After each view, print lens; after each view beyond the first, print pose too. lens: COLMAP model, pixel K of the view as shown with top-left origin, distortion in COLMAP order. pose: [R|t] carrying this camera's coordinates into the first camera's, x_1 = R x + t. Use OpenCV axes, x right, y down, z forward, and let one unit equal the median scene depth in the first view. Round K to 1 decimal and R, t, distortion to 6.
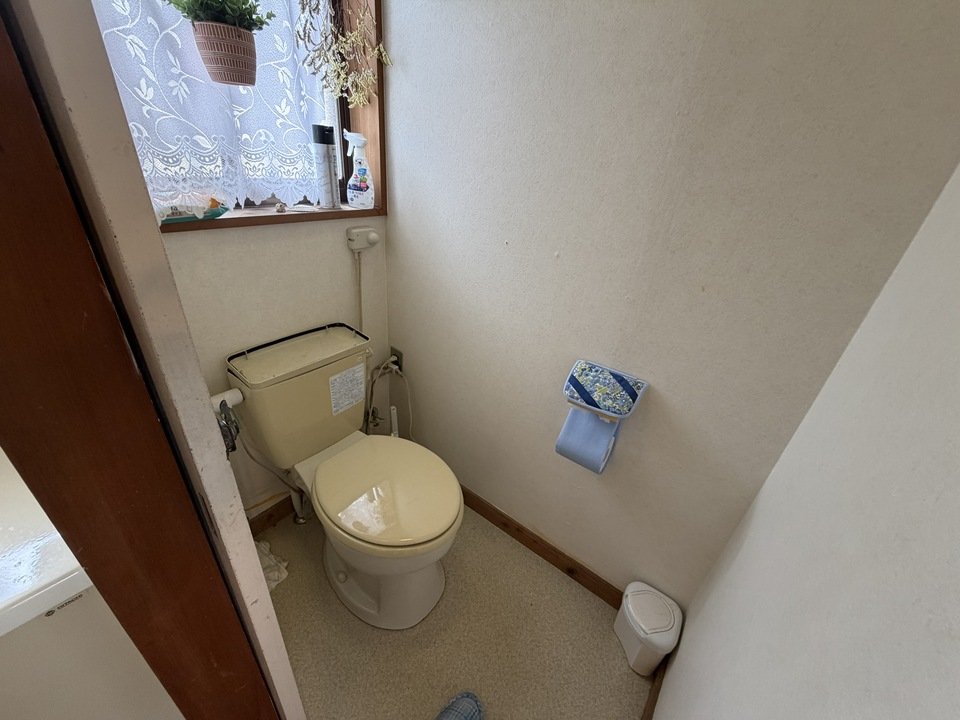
lens RADIAL K [[383.1, 0, 477.6], [0, 383.1, 360.7], [0, 0, 1]] dist [-0.000582, 0.000045]
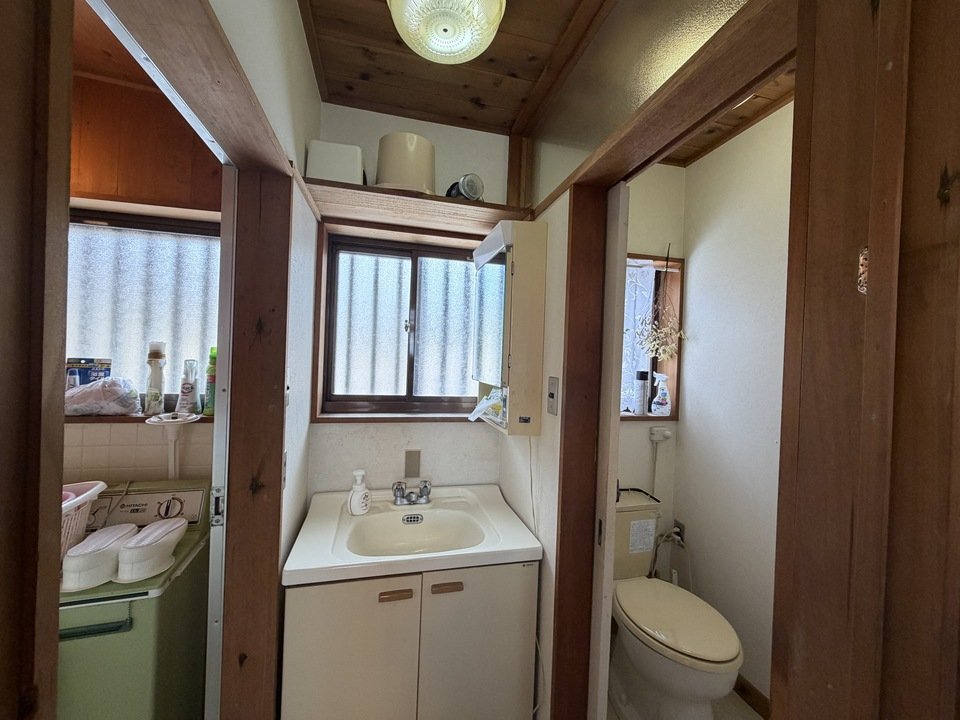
lens RADIAL K [[383.1, 0, 477.8], [0, 383.1, 359.5], [0, 0, 1]] dist [-0.000582, 0.000045]
pose [[0.793726, -0.050578, -0.606168, 0.064656], [-0.266916, 0.866509, -0.421804, 0.271837], [0.546584, 0.496593, 0.674271, -0.595206]]
